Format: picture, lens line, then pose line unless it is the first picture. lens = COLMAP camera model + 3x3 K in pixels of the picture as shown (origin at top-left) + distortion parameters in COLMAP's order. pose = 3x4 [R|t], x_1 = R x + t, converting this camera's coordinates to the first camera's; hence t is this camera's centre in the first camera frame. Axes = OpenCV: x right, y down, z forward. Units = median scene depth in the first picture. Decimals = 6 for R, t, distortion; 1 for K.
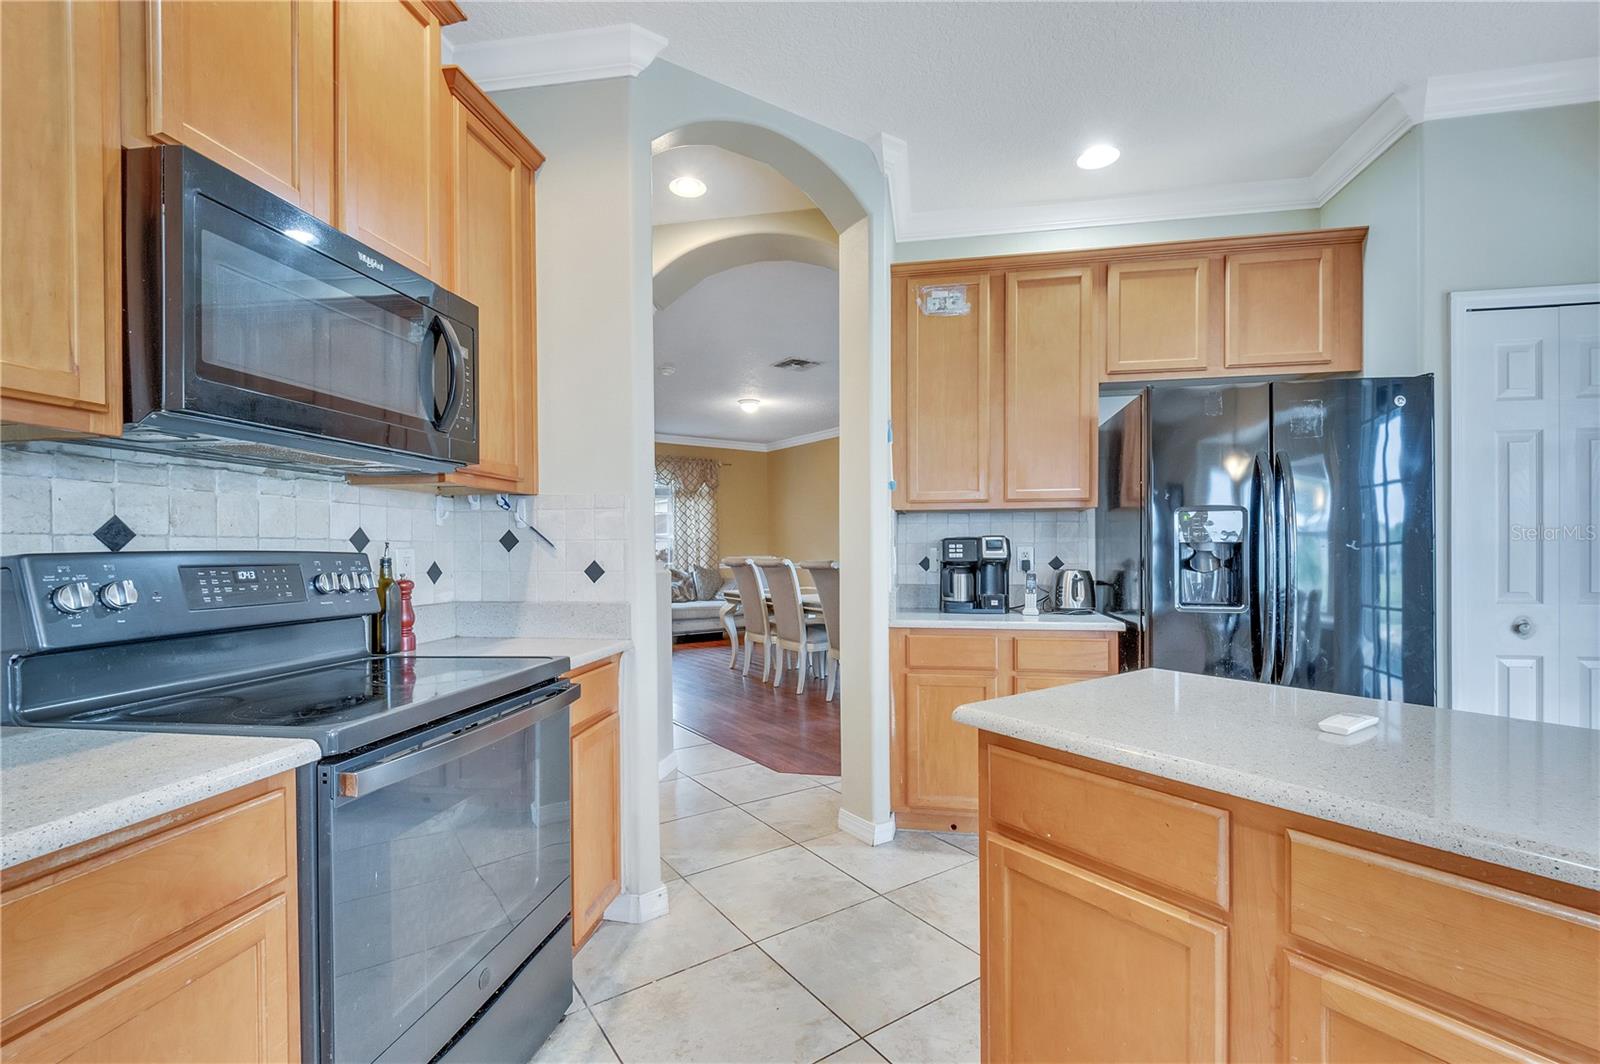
lens RADIAL K [[696.2, 0, 796.9], [0, 696.2, 554.4], [0, 0, 1]] dist [0.003269, -0.004421]
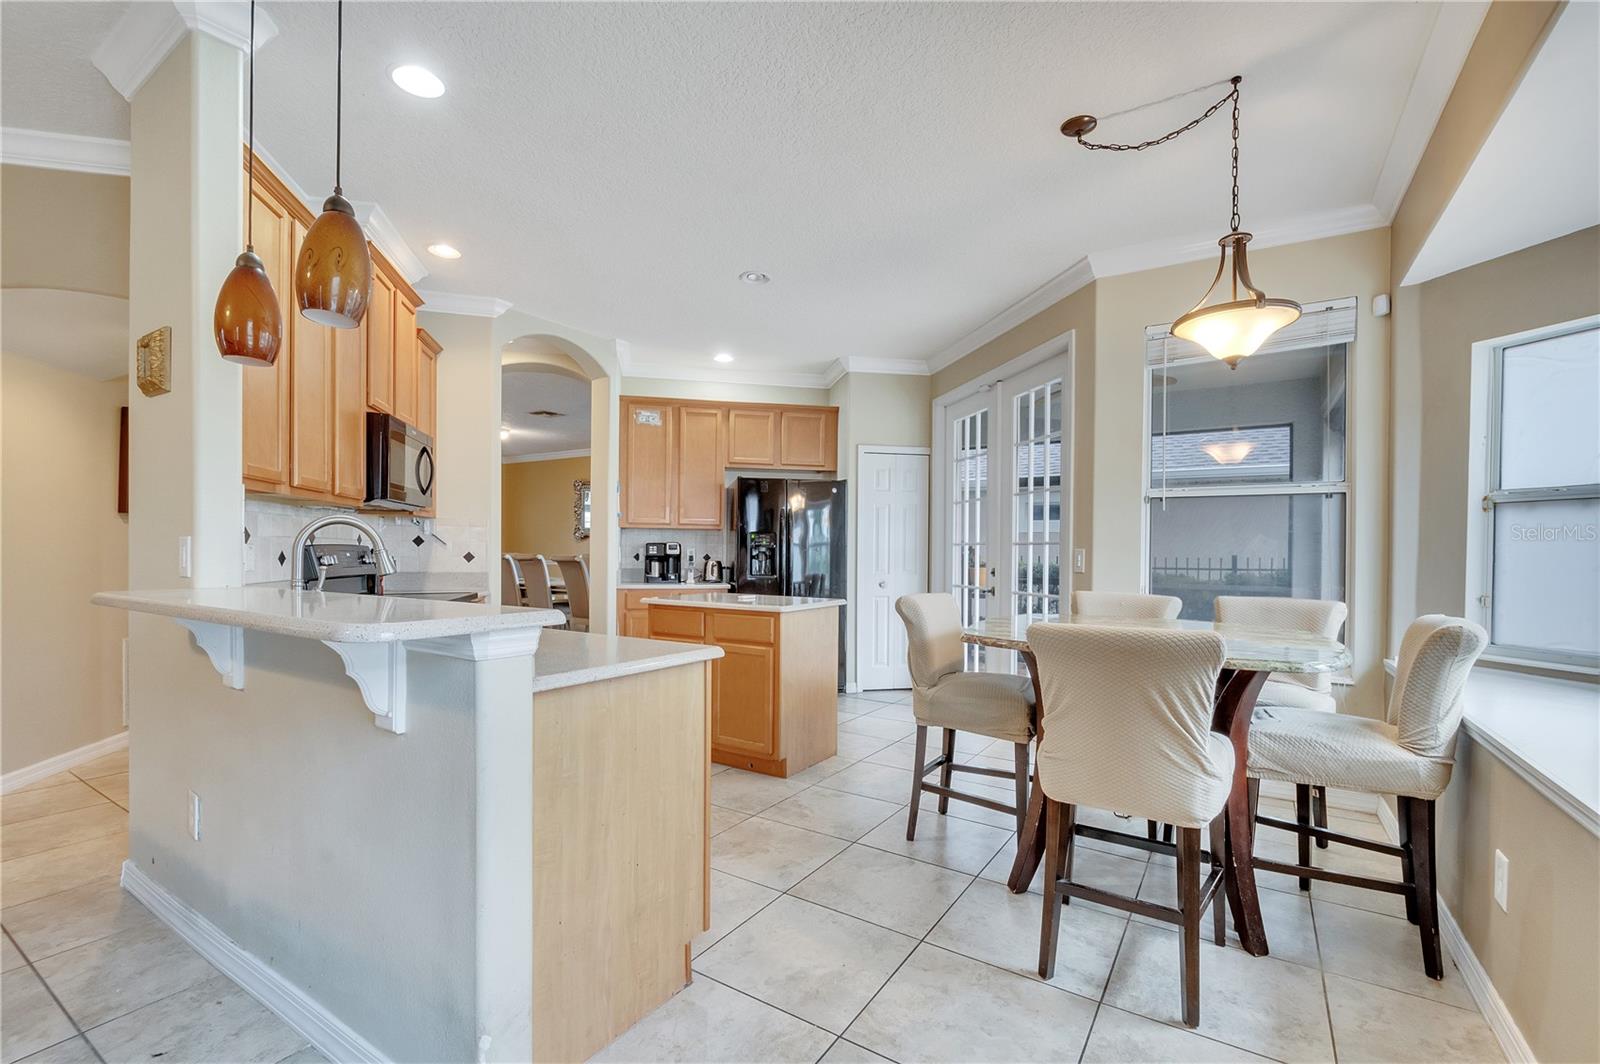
lens RADIAL K [[696.2, 0, 796.9], [0, 696.2, 554.4], [0, 0, 1]] dist [0.003269, -0.004421]
pose [[0.922806, 0.011841, 0.385083, -0.137894], [-0.010878, 0.999930, -0.004681, 0.011568], [-0.385111, 0.000131, 0.922870, -0.891467]]
